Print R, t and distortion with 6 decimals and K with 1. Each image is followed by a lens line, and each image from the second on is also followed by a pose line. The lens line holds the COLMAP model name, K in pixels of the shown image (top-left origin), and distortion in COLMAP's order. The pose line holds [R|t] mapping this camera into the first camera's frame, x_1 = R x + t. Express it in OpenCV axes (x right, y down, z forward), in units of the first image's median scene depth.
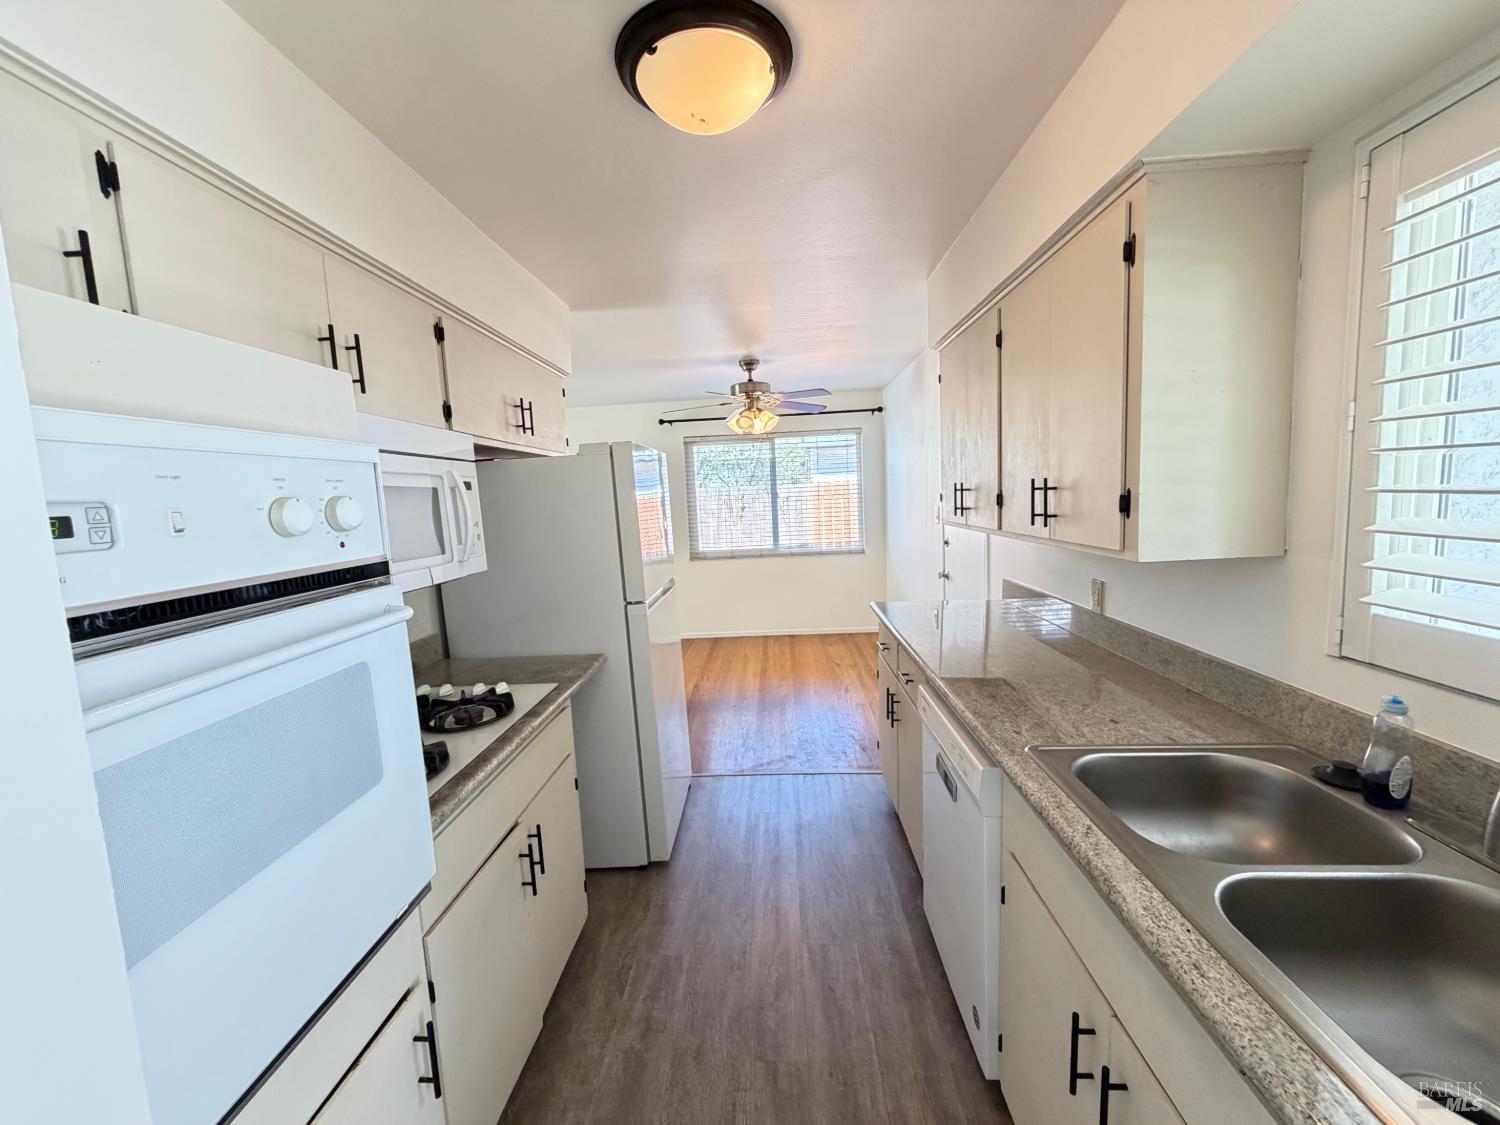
lens RADIAL K [[597.7, 0, 745.5], [0, 597.7, 561.7], [0, 0, 1]] dist [0.000293, 0.000202]
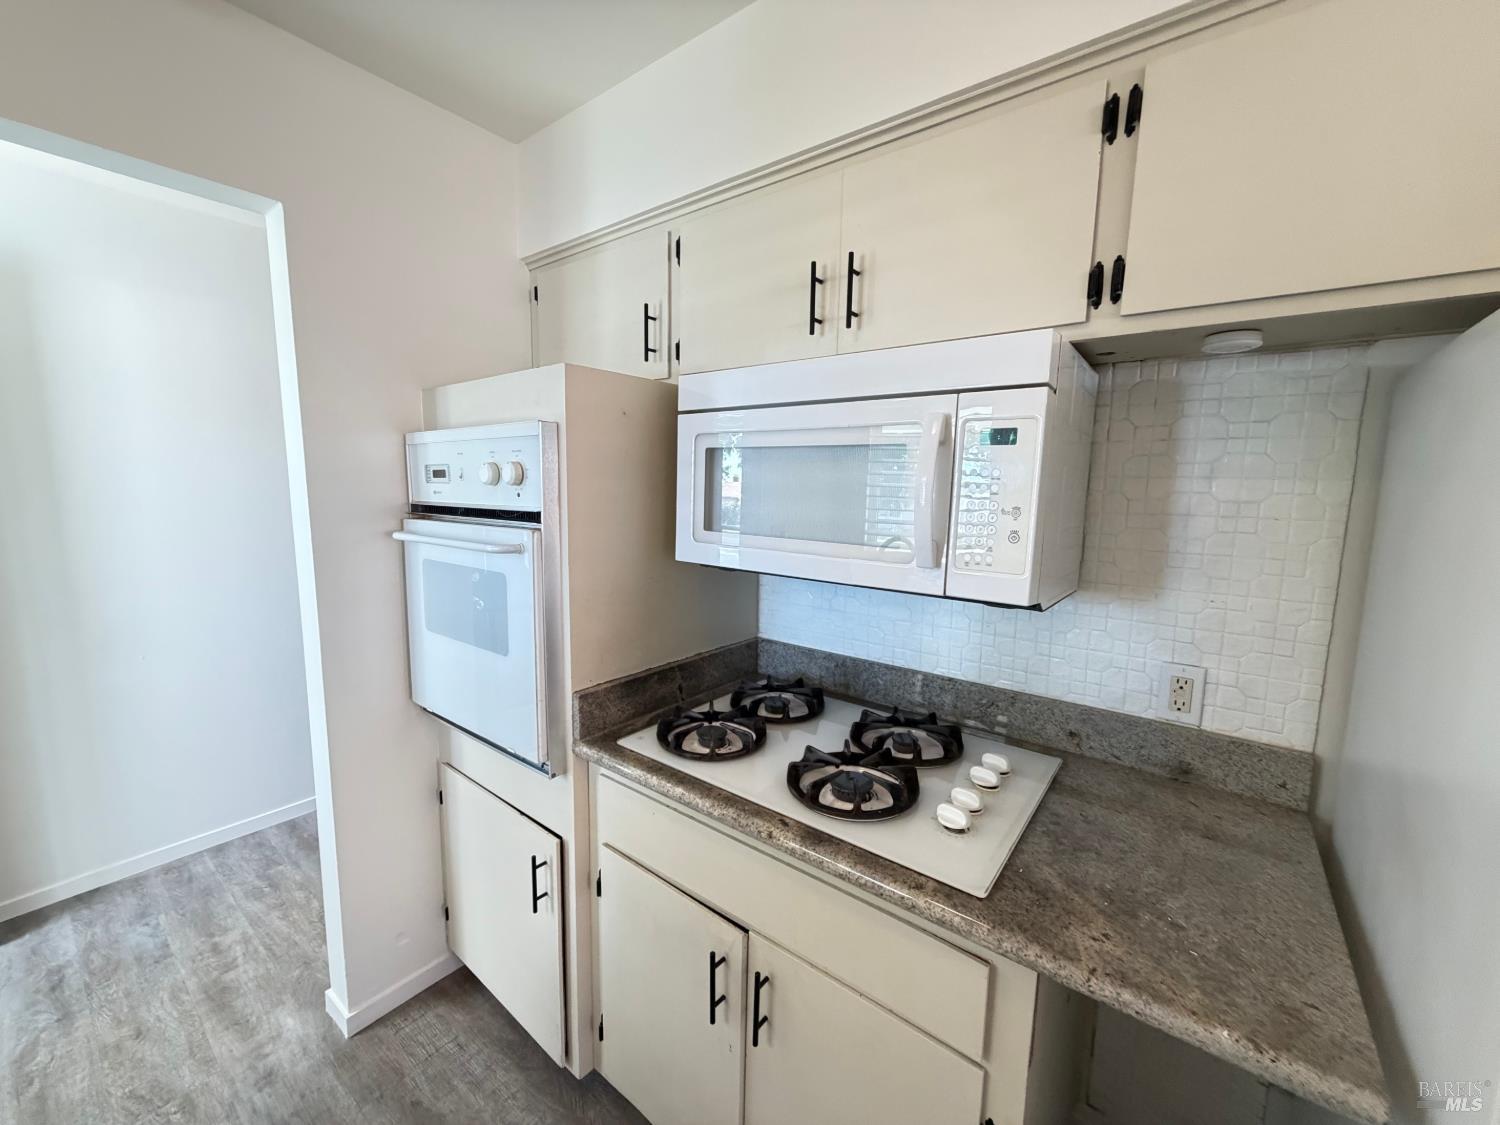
lens RADIAL K [[597.7, 0, 740.3], [0, 597.7, 559.1], [0, 0, 1]] dist [0.000293, 0.000202]
pose [[-0.578905, 0.146435, -0.802138, 0.090013], [-0.074271, 0.970183, 0.230714, -0.109846], [0.812005, 0.193138, -0.550768, 0.986384]]
